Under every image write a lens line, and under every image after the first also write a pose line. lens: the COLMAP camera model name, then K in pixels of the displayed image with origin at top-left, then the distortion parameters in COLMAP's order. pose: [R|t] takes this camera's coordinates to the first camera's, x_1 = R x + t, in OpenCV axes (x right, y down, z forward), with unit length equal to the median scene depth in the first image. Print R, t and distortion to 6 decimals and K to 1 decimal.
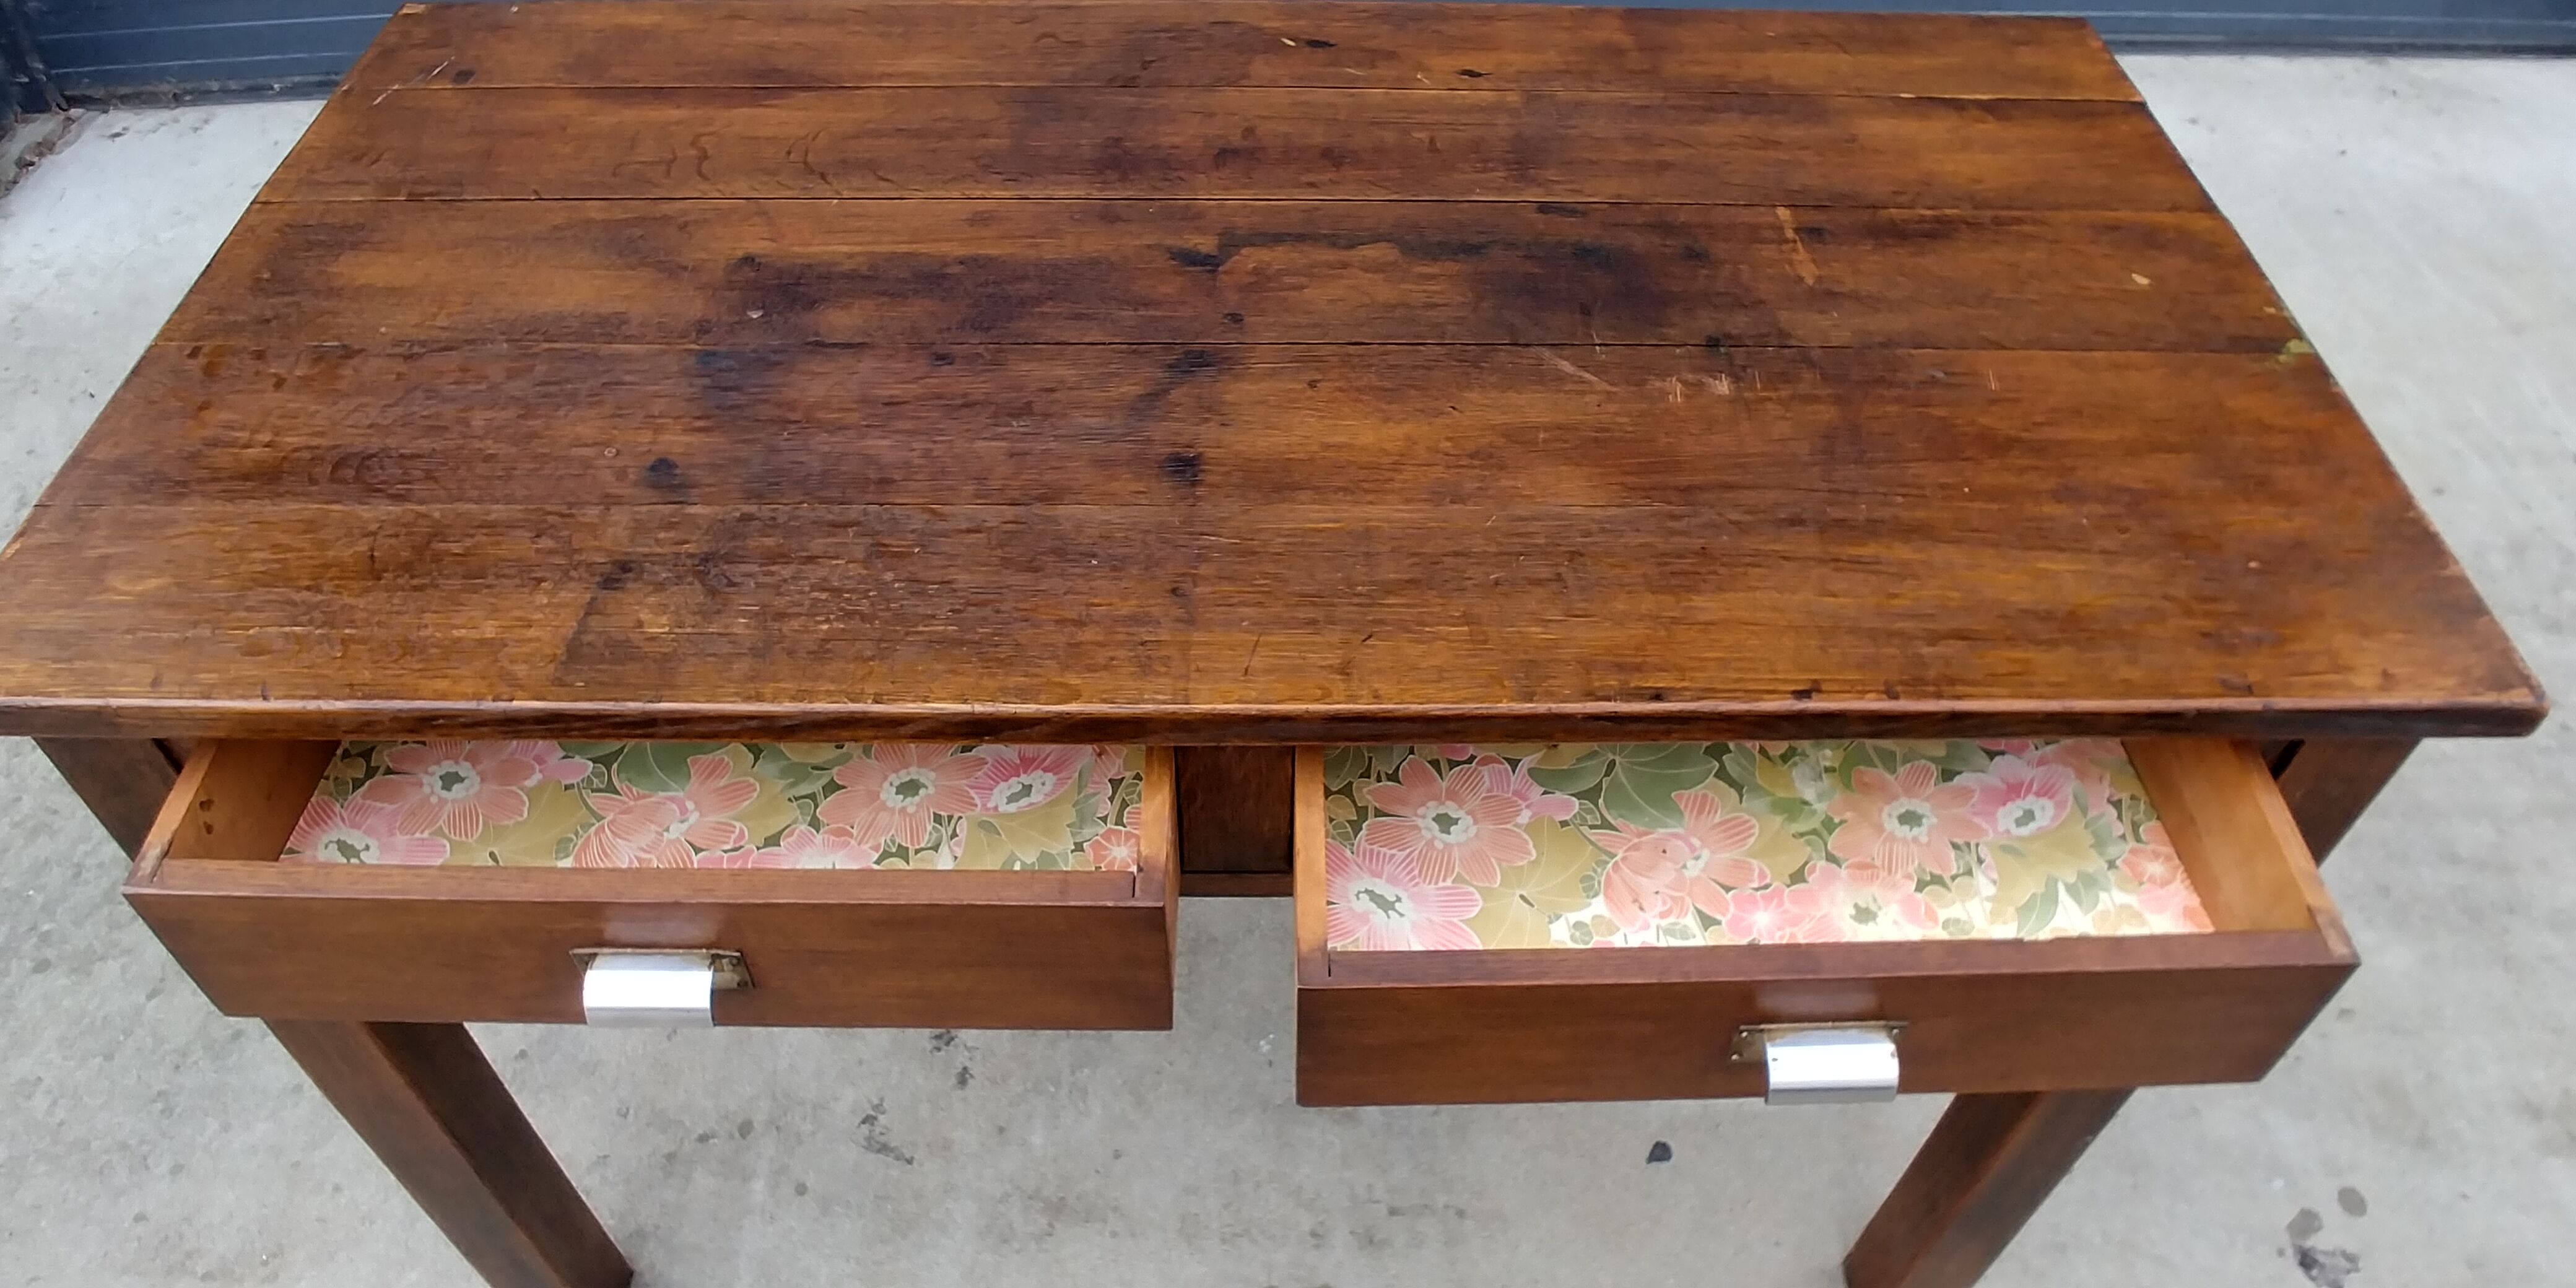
lens RADIAL K [[1730.2, 0, 1284.9], [0, 1730.2, 636.9], [0, 0, 1]] dist [-0.060097, -0.008552]
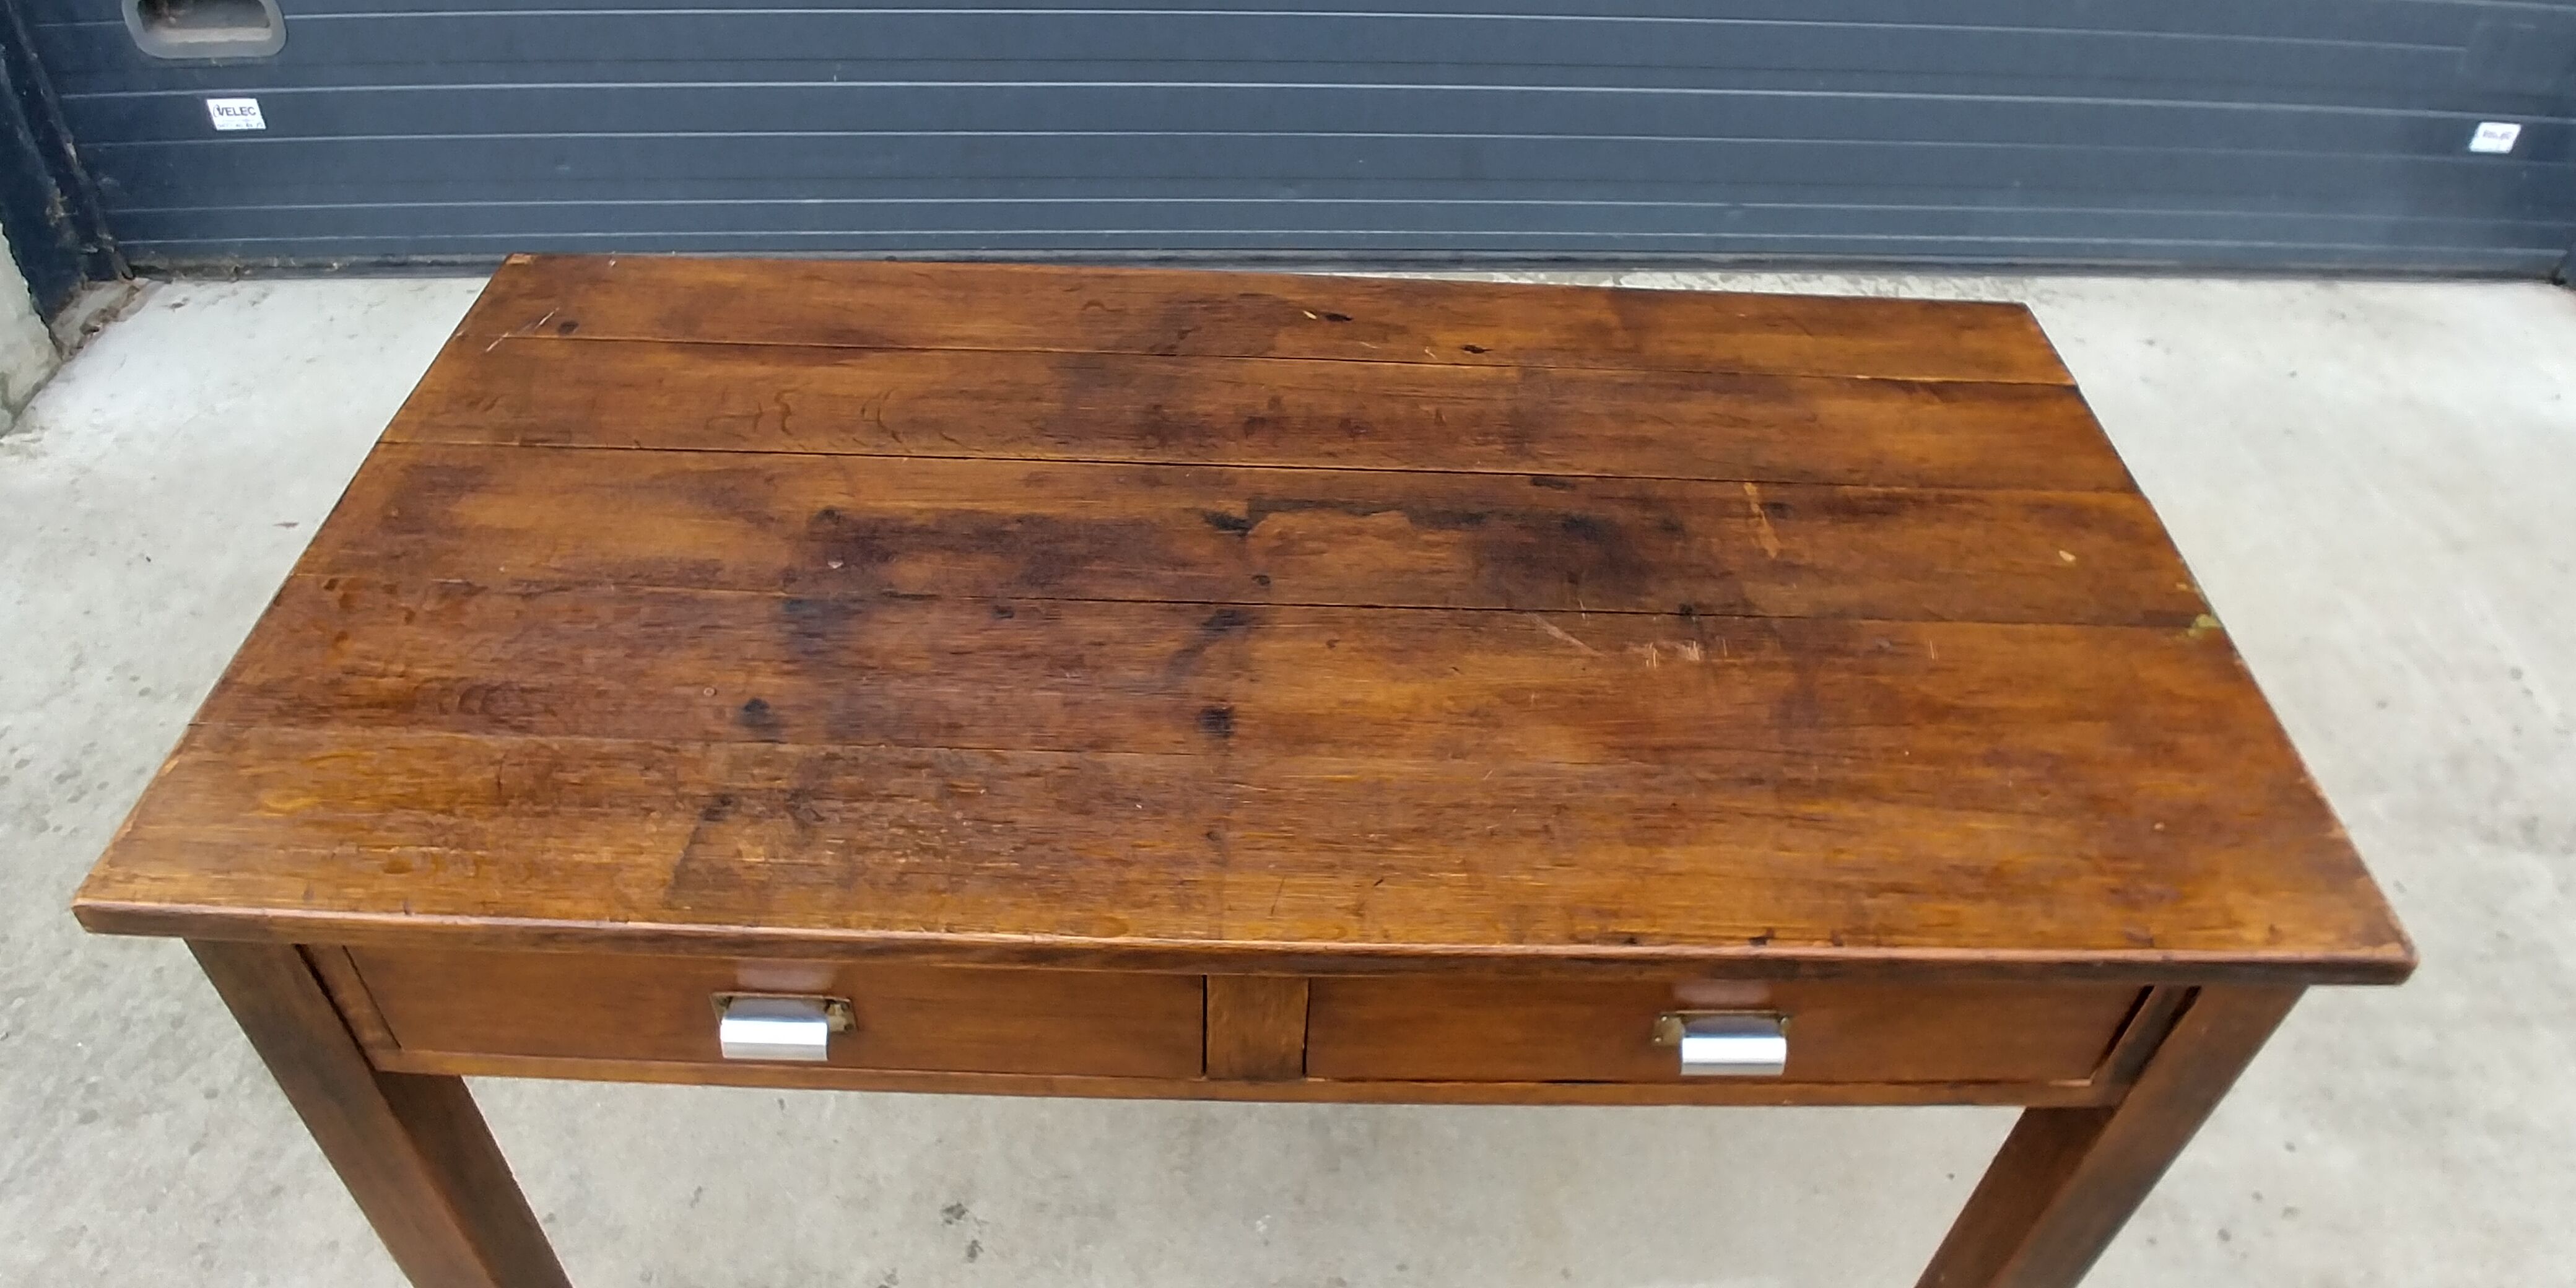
lens RADIAL K [[1730.2, 0, 1280.6], [0, 1730.2, 643.0], [0, 0, 1]] dist [-0.060097, -0.008552]
pose [[0.999734, 0.022694, 0.004154, -0.021311], [-0.022265, 0.996208, -0.084106, -0.049861], [-0.006047, 0.083991, 0.996448, -0.125437]]
